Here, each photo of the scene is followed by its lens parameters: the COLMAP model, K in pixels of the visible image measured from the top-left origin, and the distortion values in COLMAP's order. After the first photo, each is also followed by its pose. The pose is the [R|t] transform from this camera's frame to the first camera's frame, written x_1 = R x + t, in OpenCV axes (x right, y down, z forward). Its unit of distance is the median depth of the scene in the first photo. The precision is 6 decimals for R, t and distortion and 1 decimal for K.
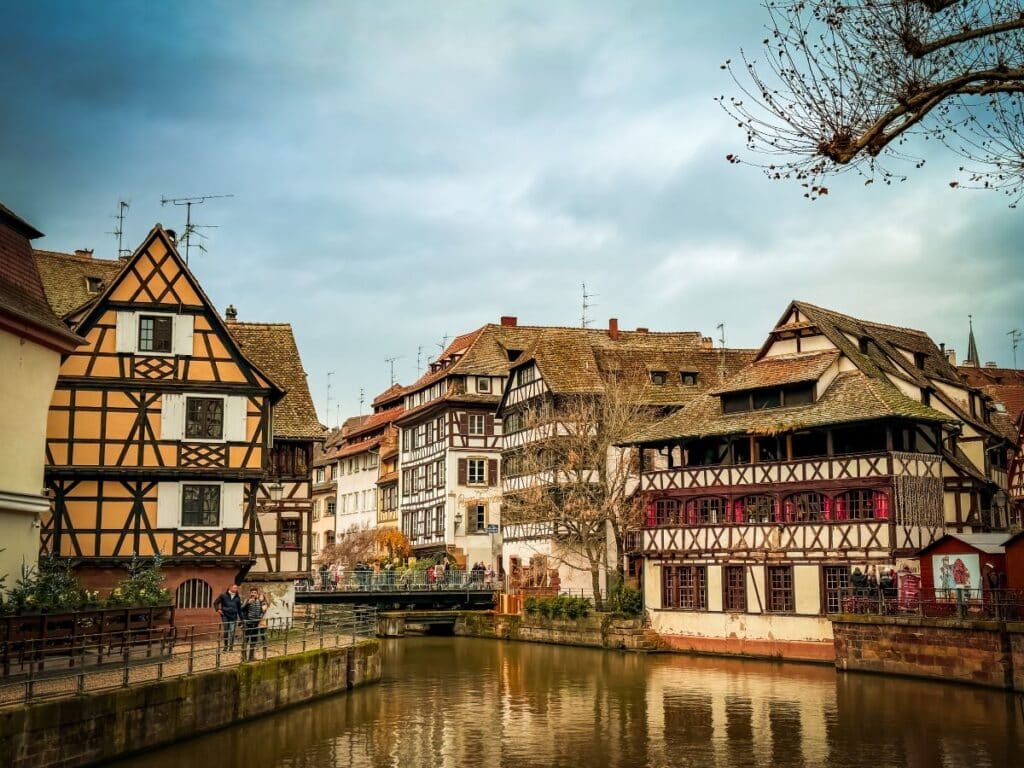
lens RADIAL K [[1223.9, 0, 512.0], [0, 1223.9, 384.0], [0, 0, 1]] dist [0.134570, 0.013990]
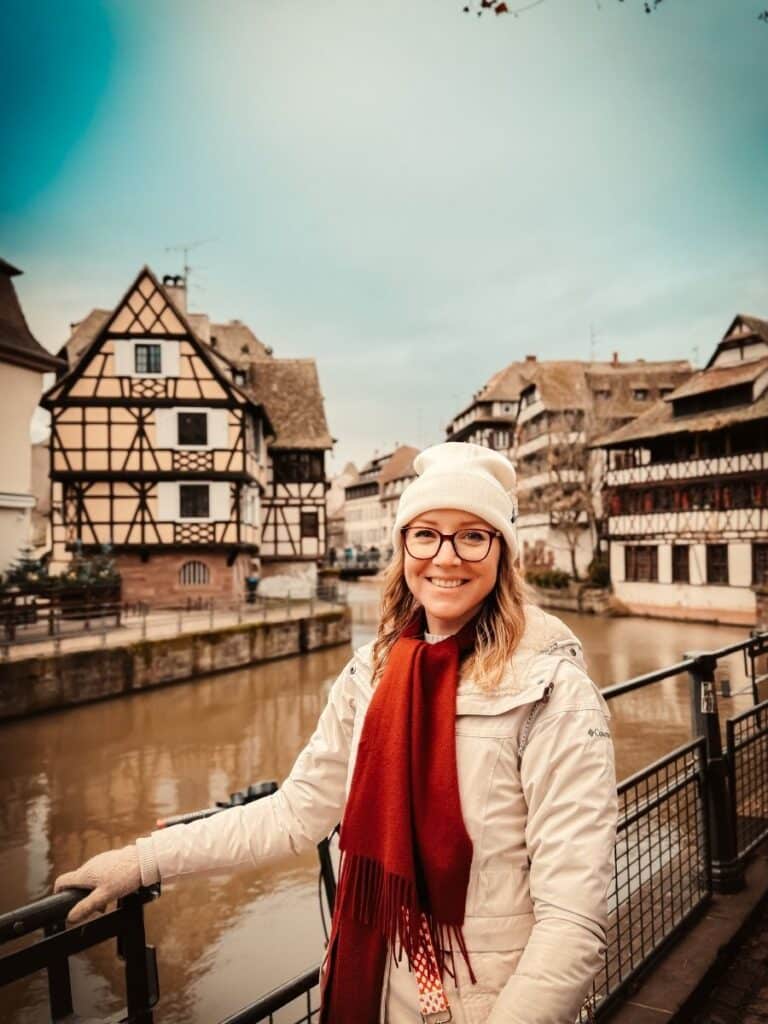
lens RADIAL K [[925.9, 0, 384.0], [0, 925.9, 512.0], [0, 0, 1]] dist [0.125986, -0.136864]
pose [[0.986655, -0.017934, -0.161837, 0.053648], [0.035349, 0.993804, 0.105381, 0.012979], [0.158944, -0.109695, 0.981175, 0.091219]]
